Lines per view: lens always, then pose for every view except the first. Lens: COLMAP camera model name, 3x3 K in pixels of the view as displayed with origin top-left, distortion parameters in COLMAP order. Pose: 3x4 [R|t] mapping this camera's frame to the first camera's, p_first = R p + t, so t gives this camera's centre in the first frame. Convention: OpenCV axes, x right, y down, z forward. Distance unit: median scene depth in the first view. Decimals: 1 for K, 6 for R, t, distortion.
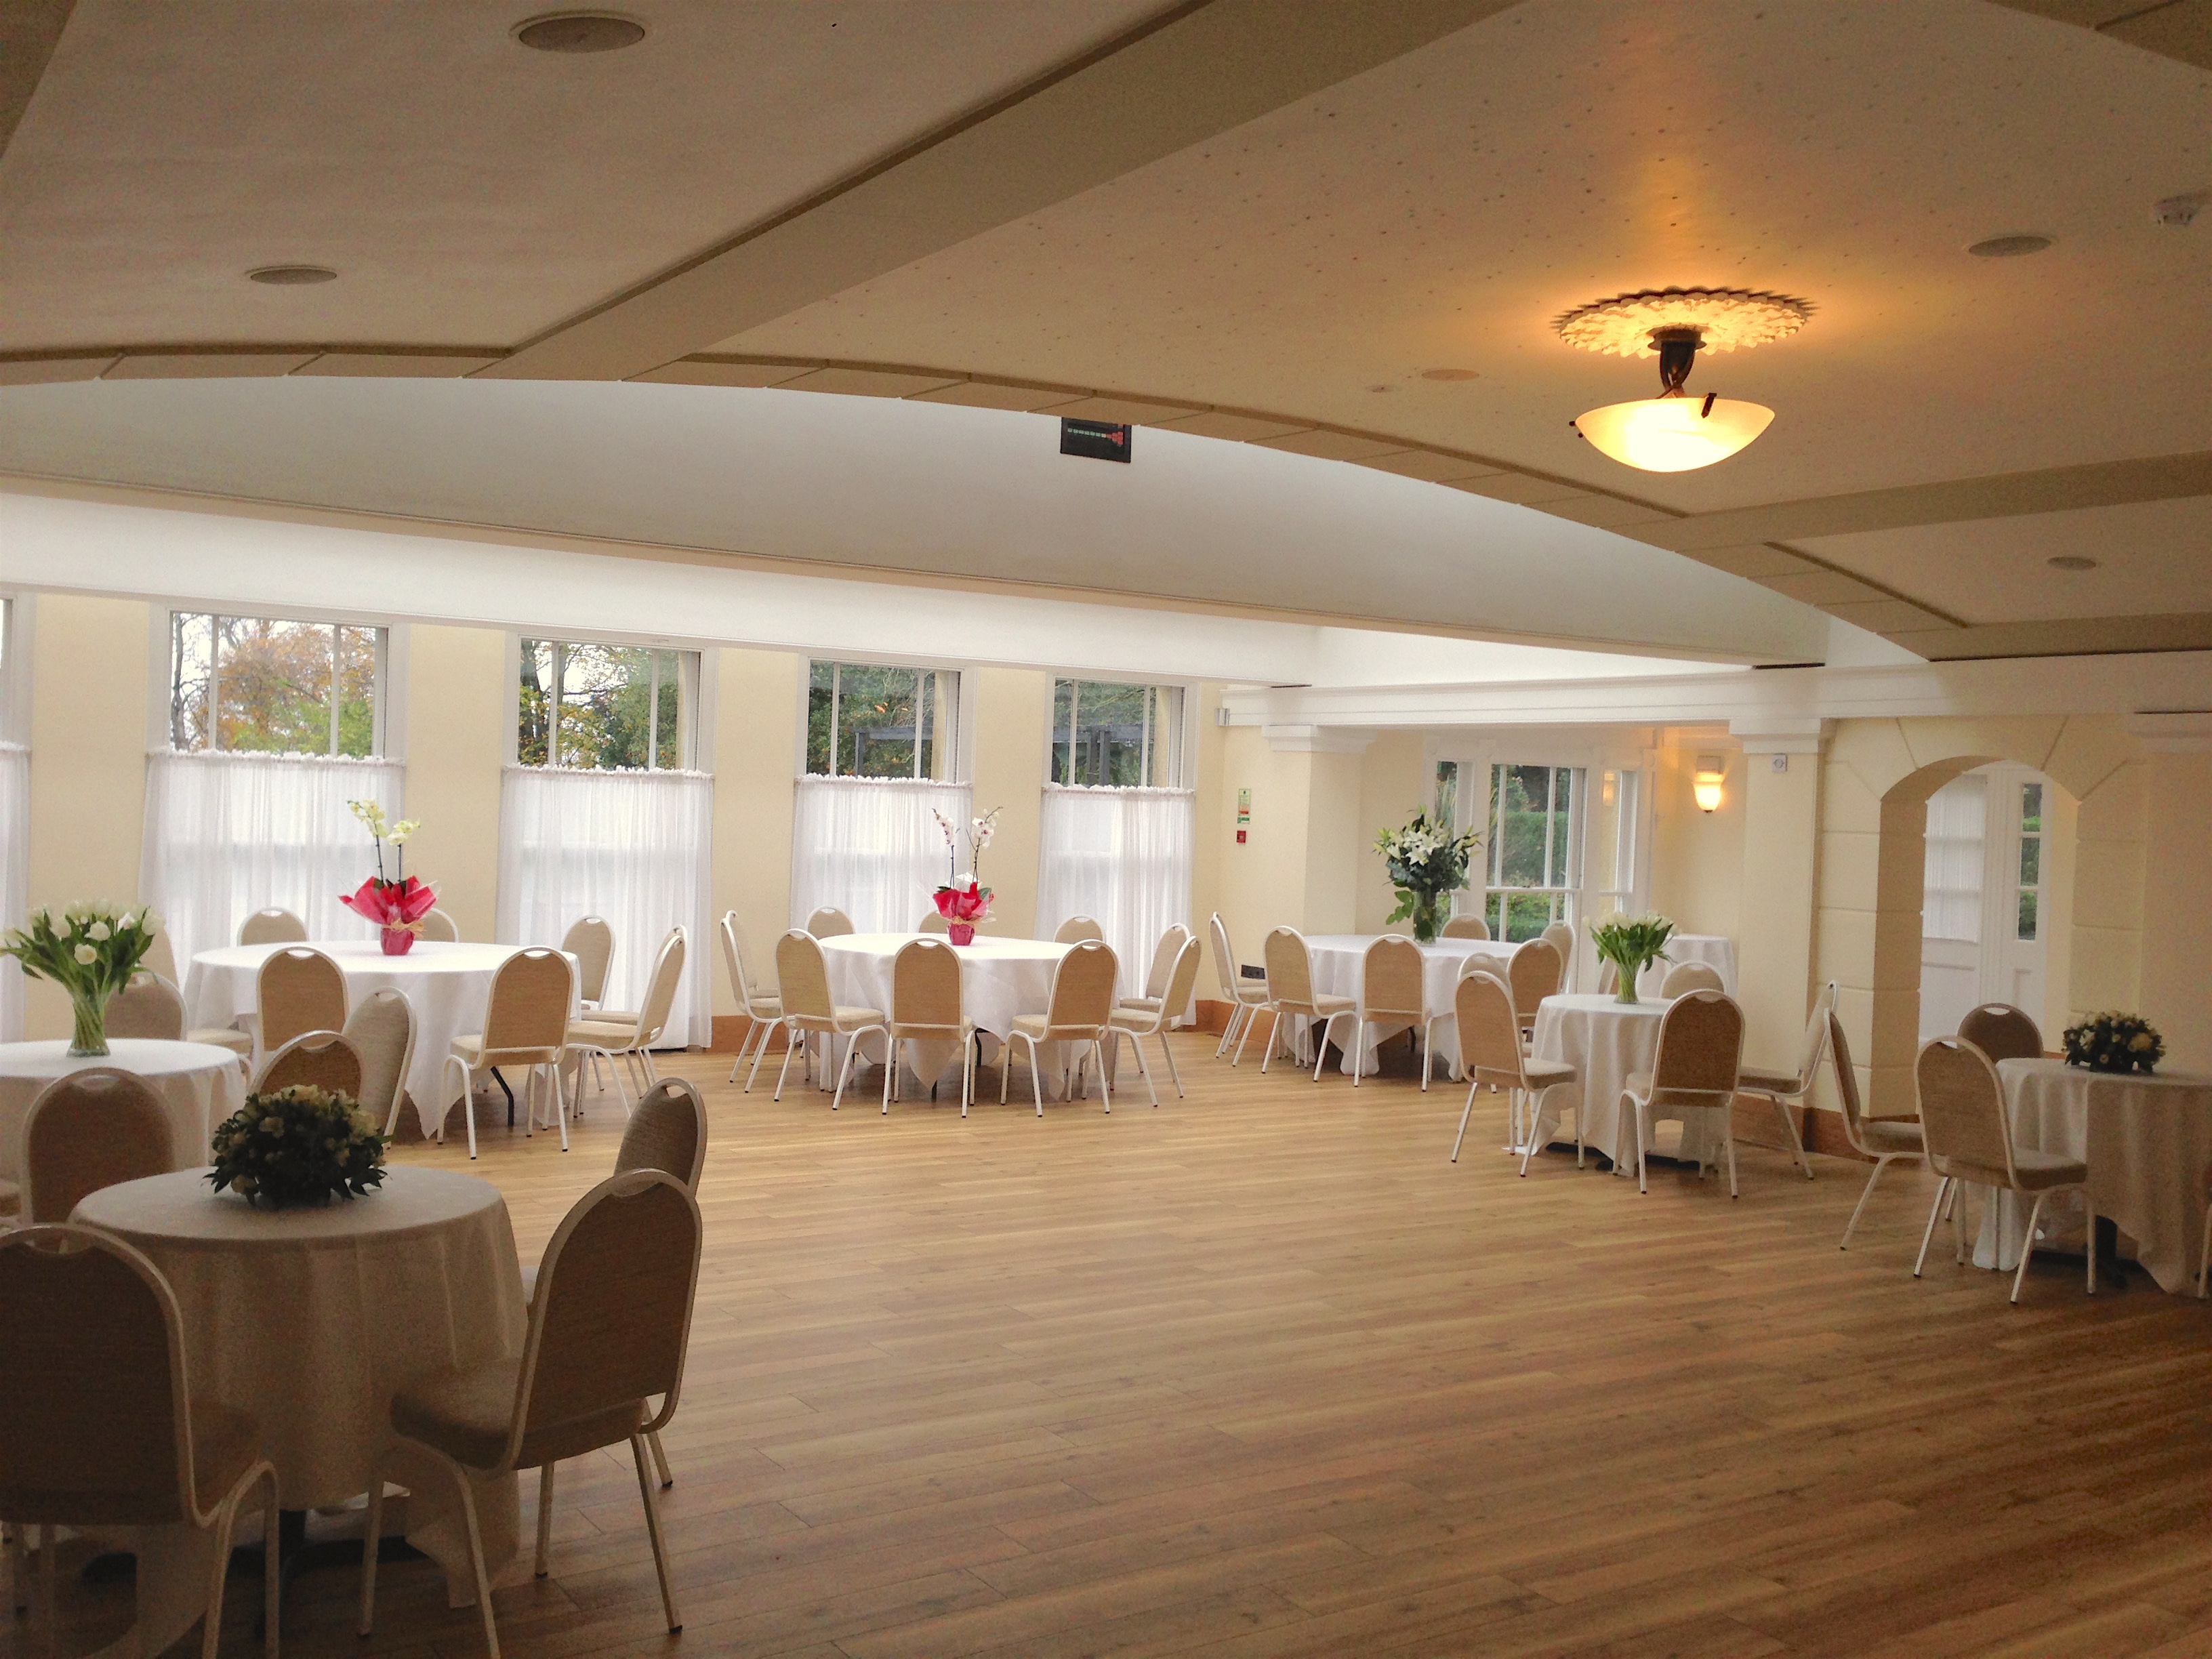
lens RADIAL K [[2083.9, 0, 1091.5], [0, 2083.9, 836.2], [0, 0, 1]] dist [0.038232, 0.000000]
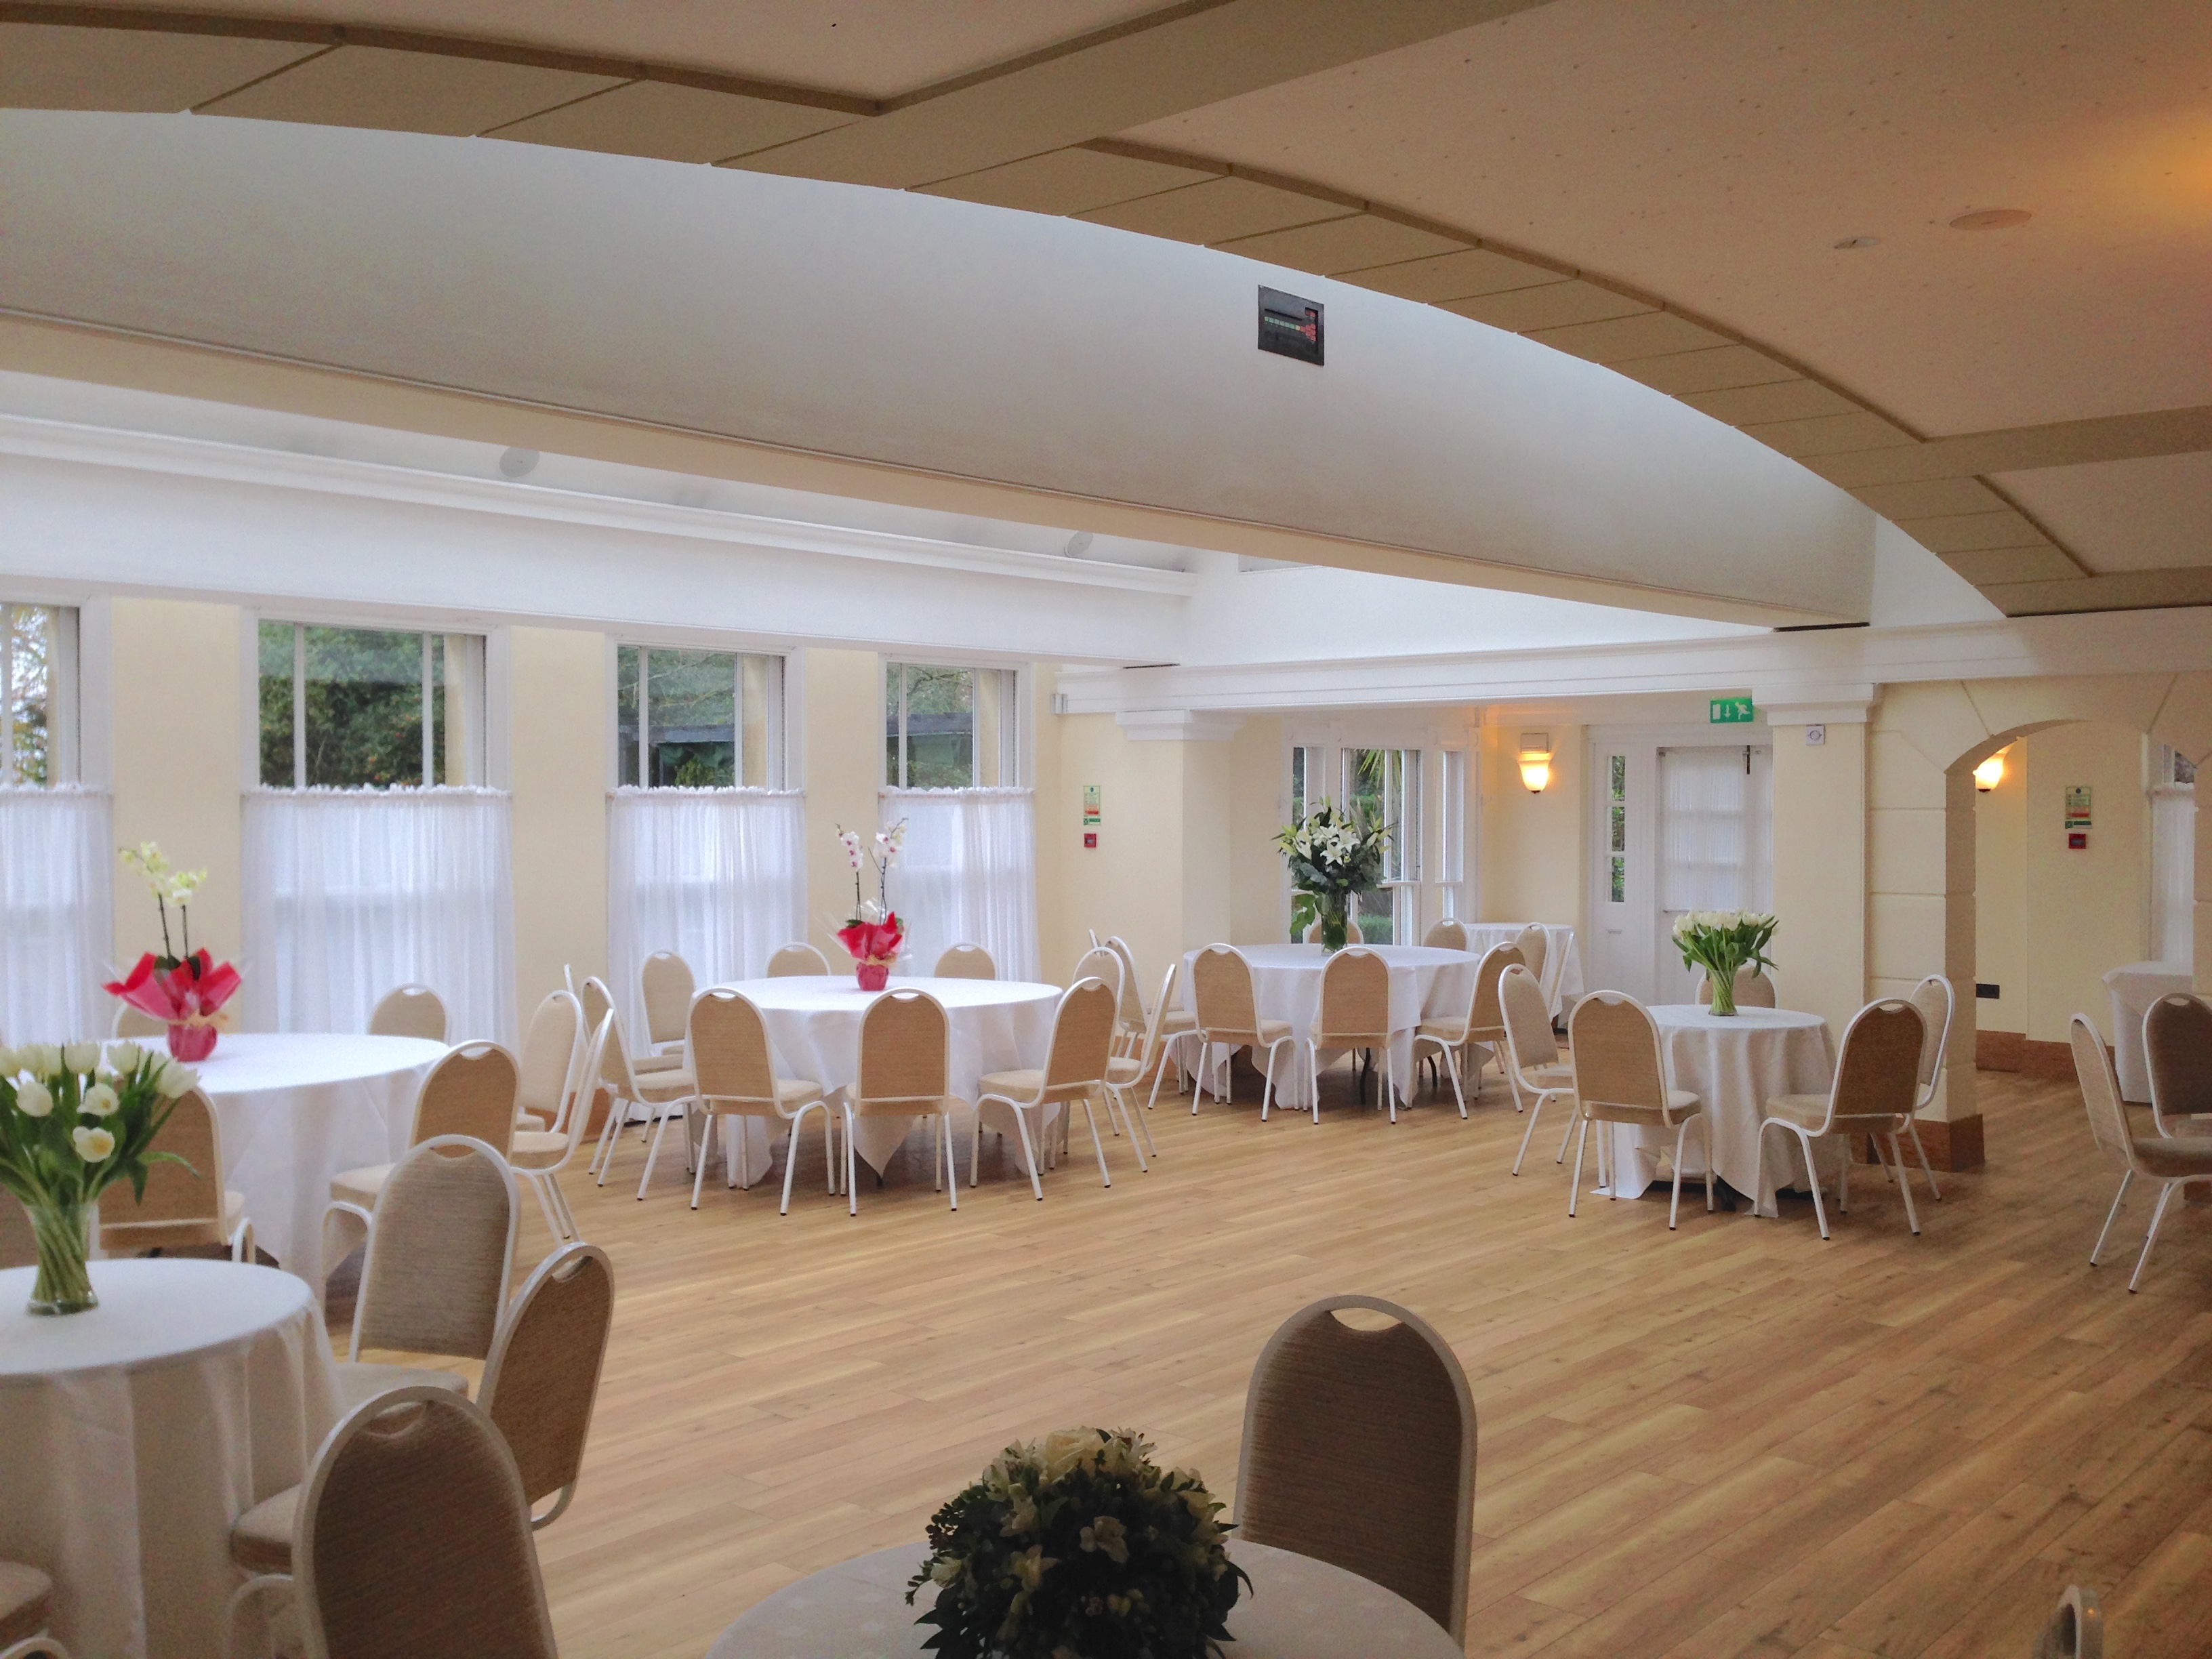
lens RADIAL K [[2083.9, 0, 1121.1], [0, 2083.9, 828.2], [0, 0, 1]] dist [0.038232, 0.000000]
pose [[0.961113, -0.041465, 0.273024, -0.183491], [0.041726, 0.999117, 0.004855, -0.010378], [-0.272984, 0.006726, 0.961995, 0.190824]]
